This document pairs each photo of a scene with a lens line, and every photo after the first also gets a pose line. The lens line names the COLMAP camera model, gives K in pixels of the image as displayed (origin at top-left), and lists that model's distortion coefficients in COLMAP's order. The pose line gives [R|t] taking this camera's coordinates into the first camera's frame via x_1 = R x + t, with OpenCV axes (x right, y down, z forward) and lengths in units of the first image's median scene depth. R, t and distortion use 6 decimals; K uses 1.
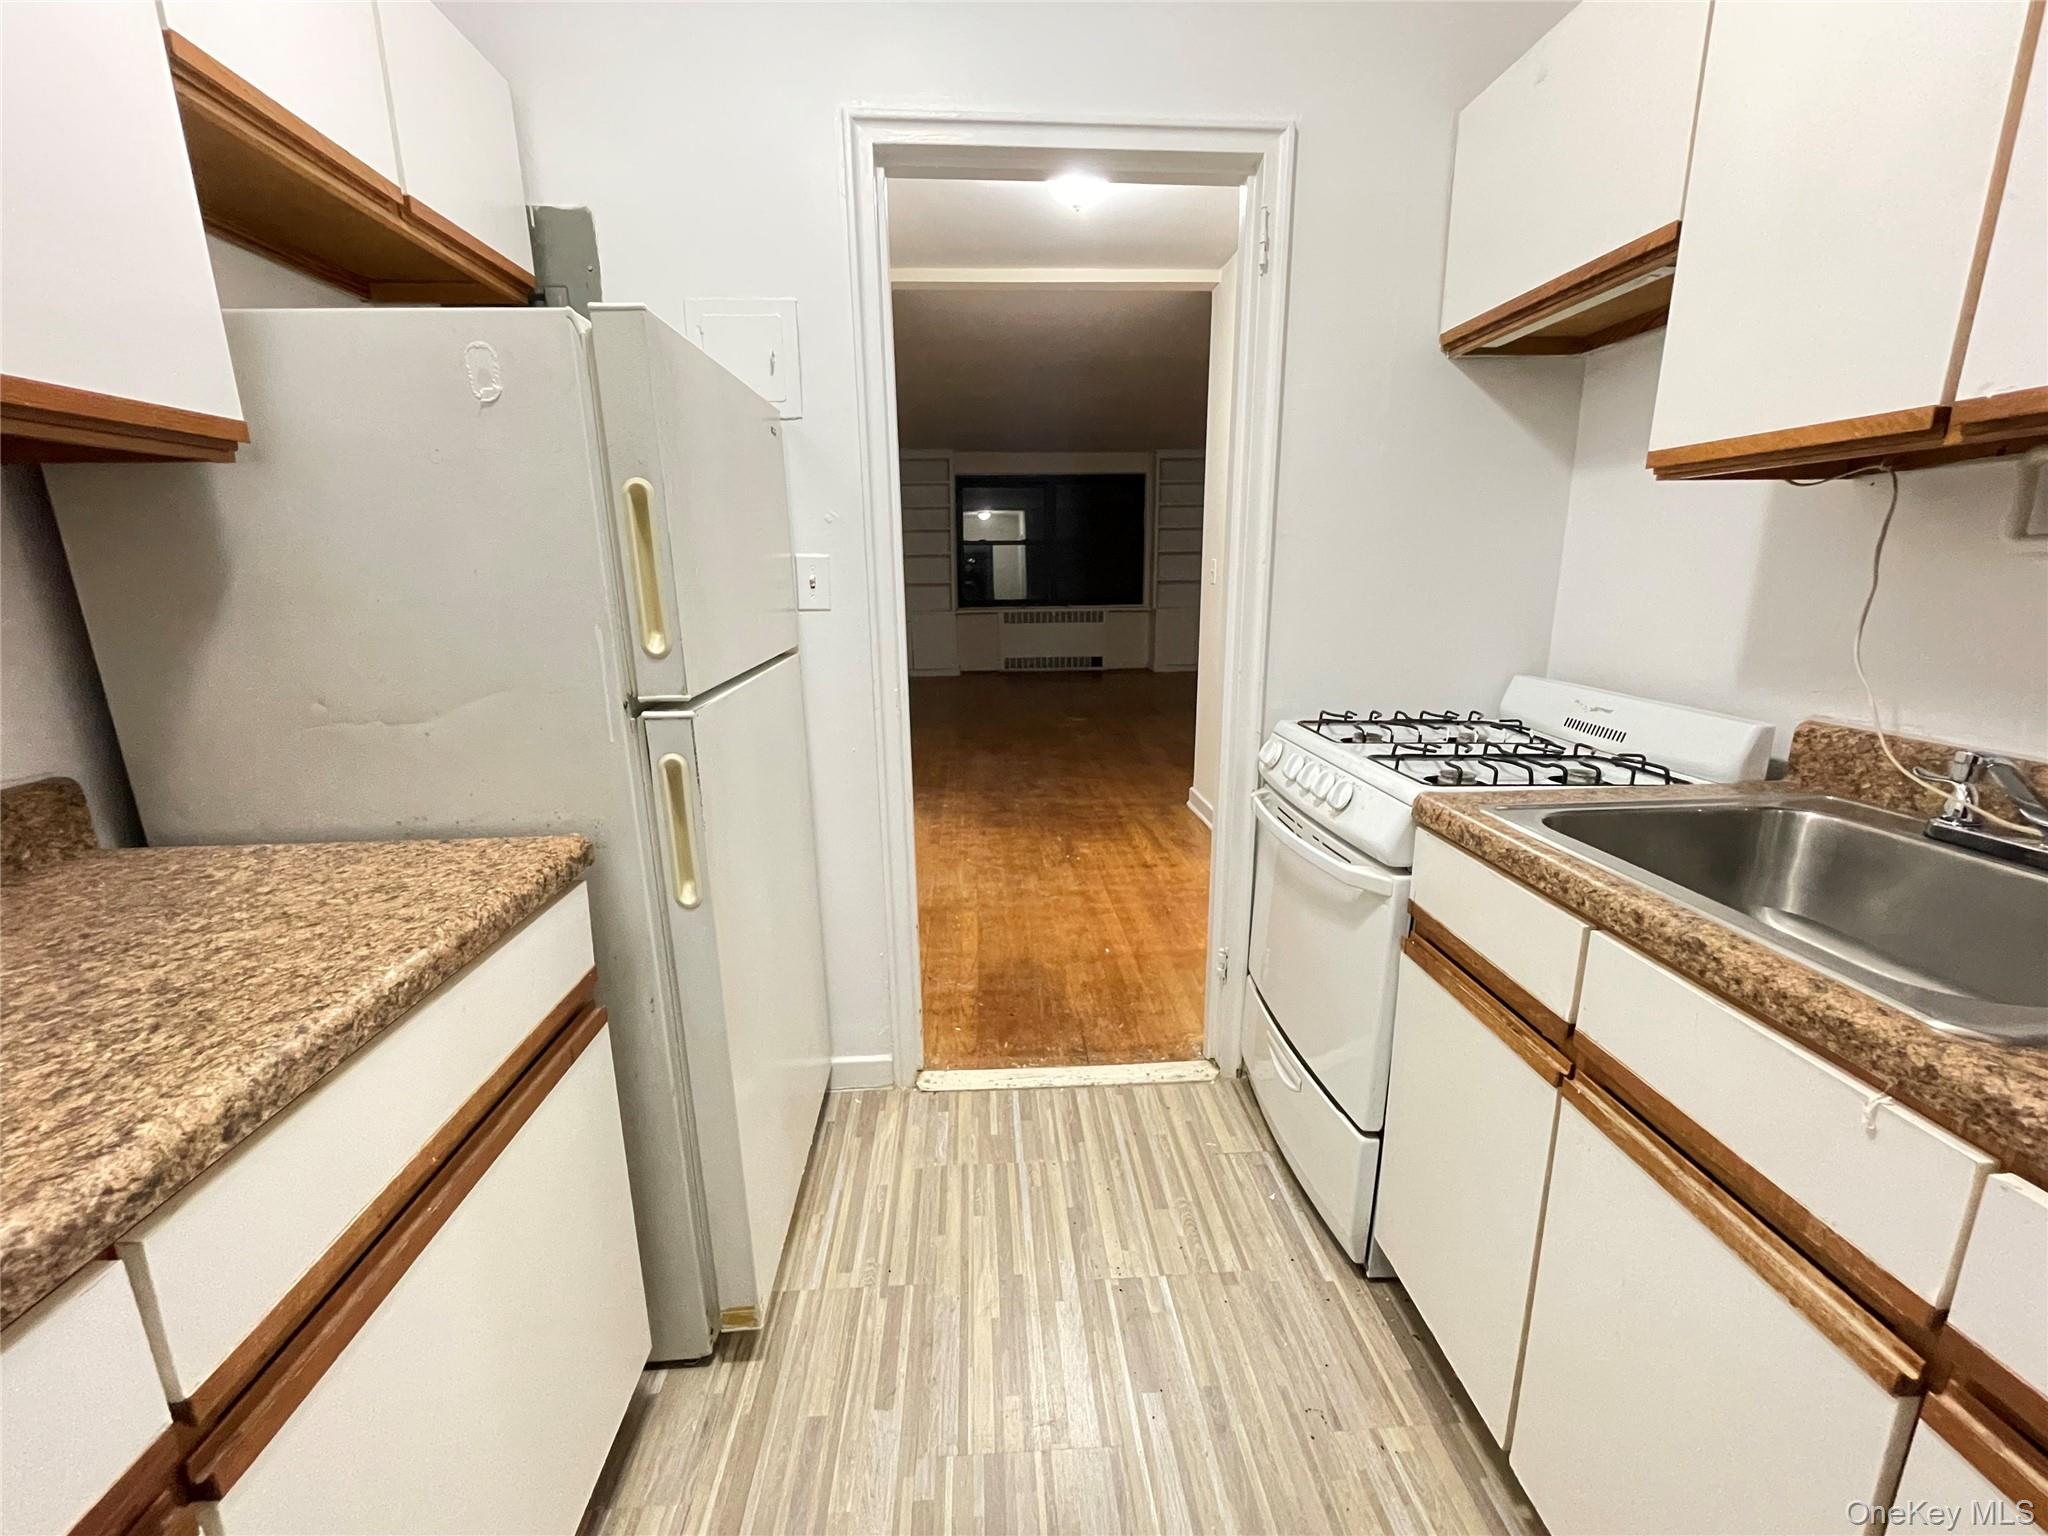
lens RADIAL K [[830.1, 0, 1024.0], [0, 830.1, 768.0], [0, 0, 1]] dist [-0.002983, -0.000095]
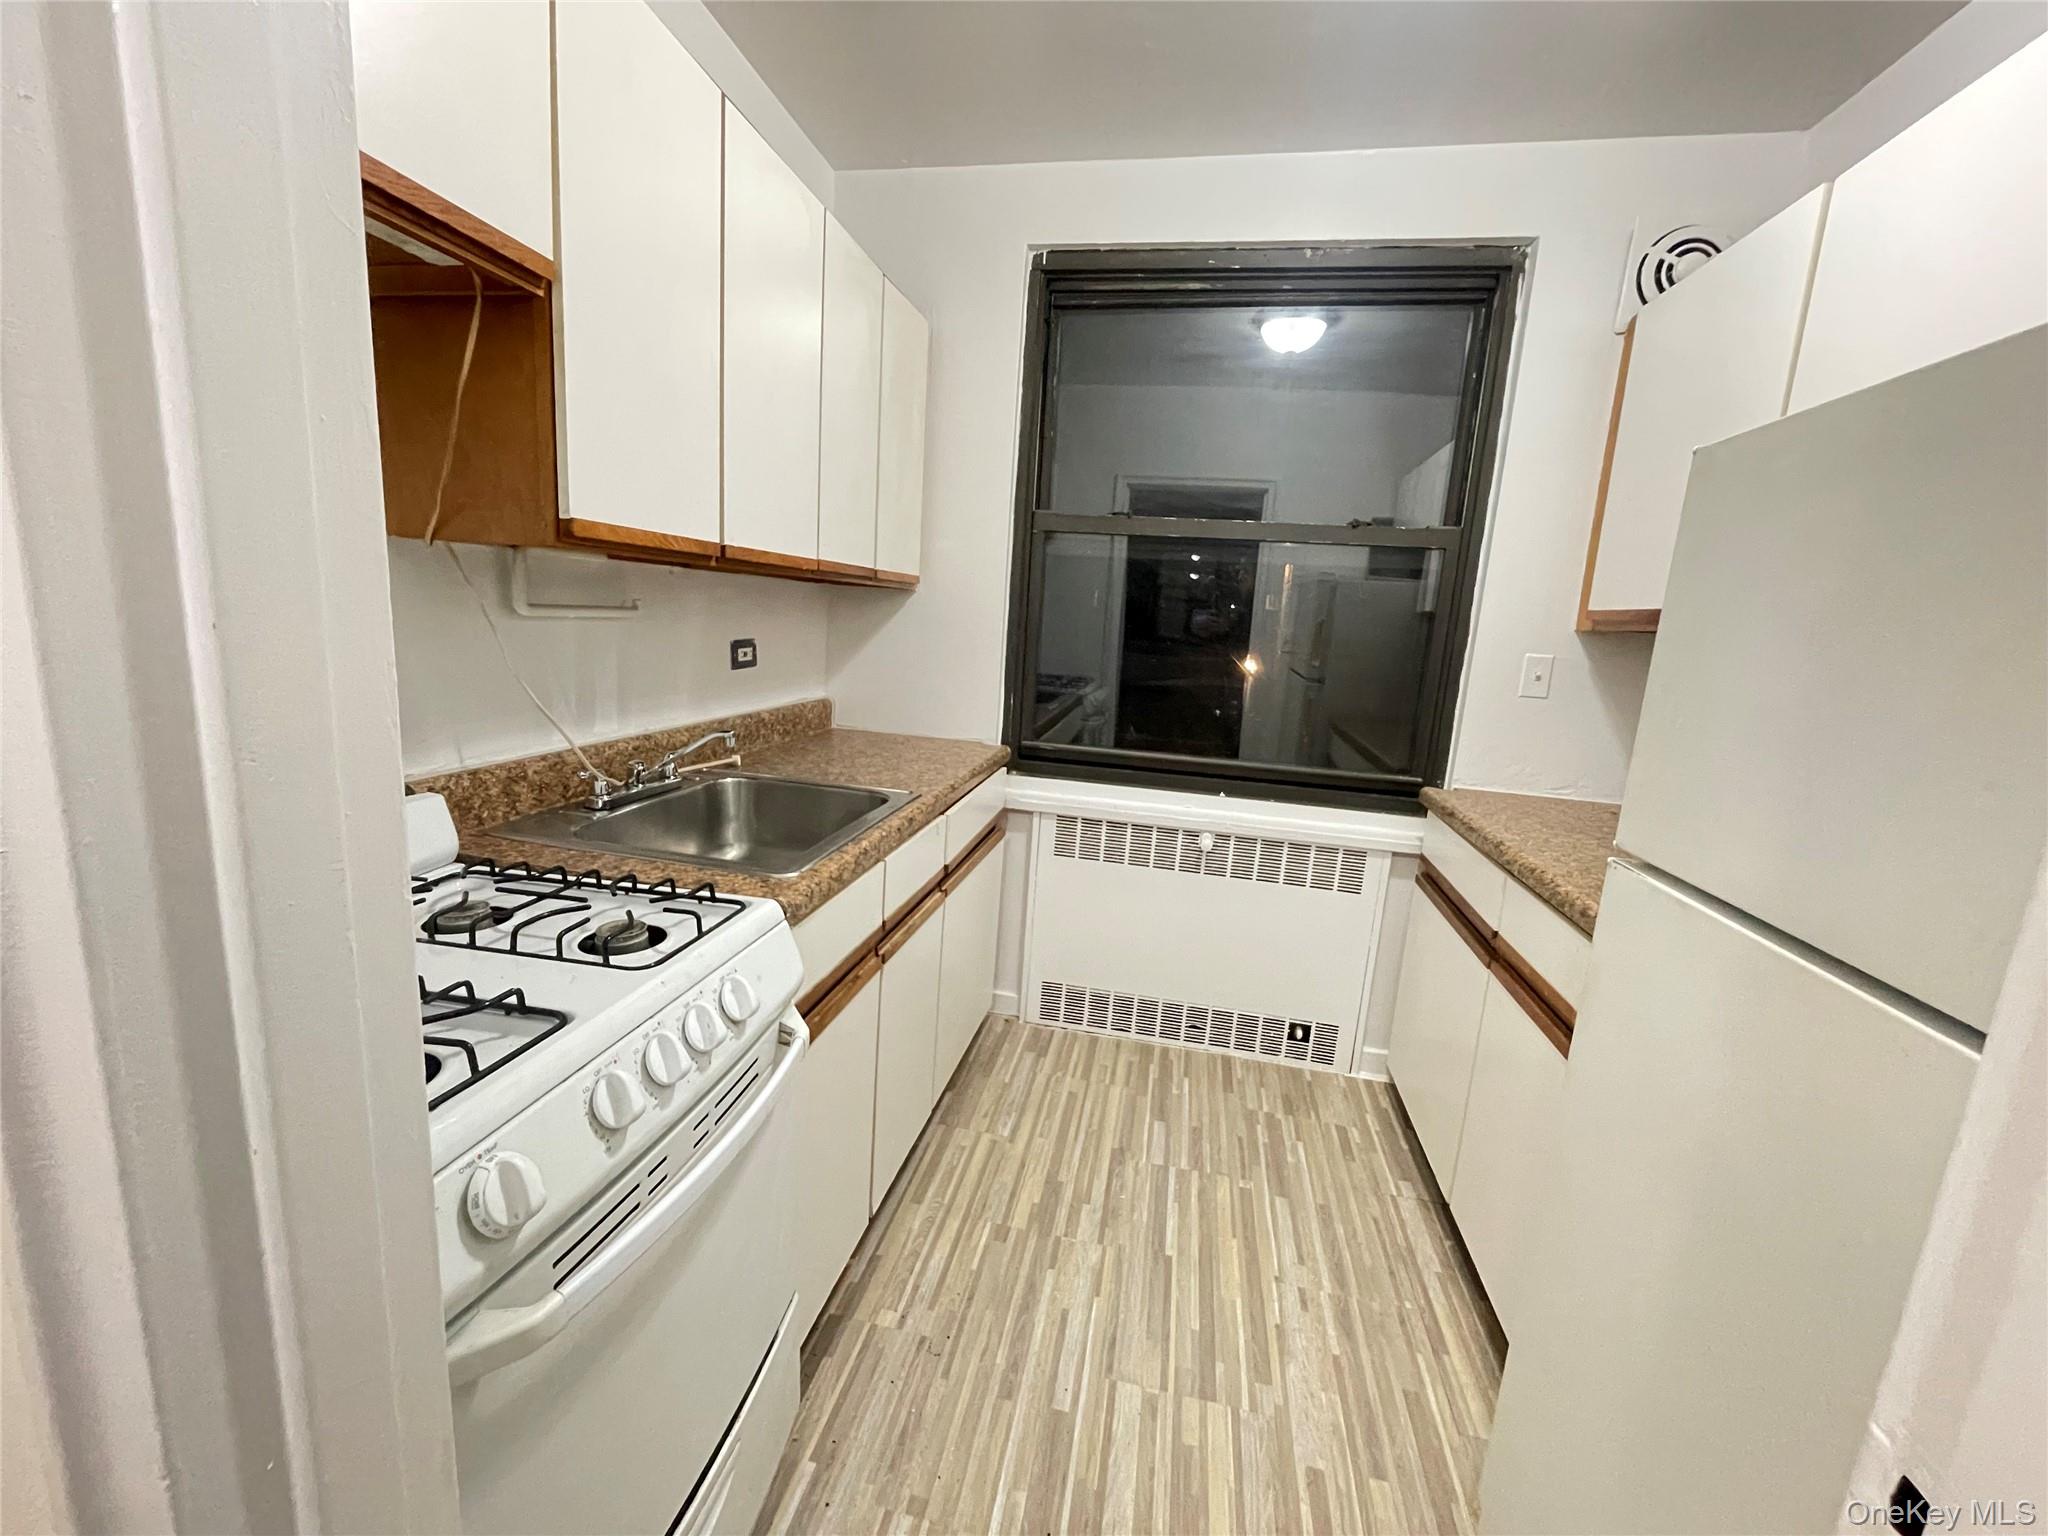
lens RADIAL K [[830.1, 0, 1024.0], [0, 830.1, 768.0], [0, 0, 1]] dist [-0.000281, 0.000165]
pose [[-0.964757, -0.100863, 0.243045, 0.020469], [0.004408, 0.917298, 0.398176, -0.470223], [-0.263106, 0.385215, -0.884525, 1.717208]]
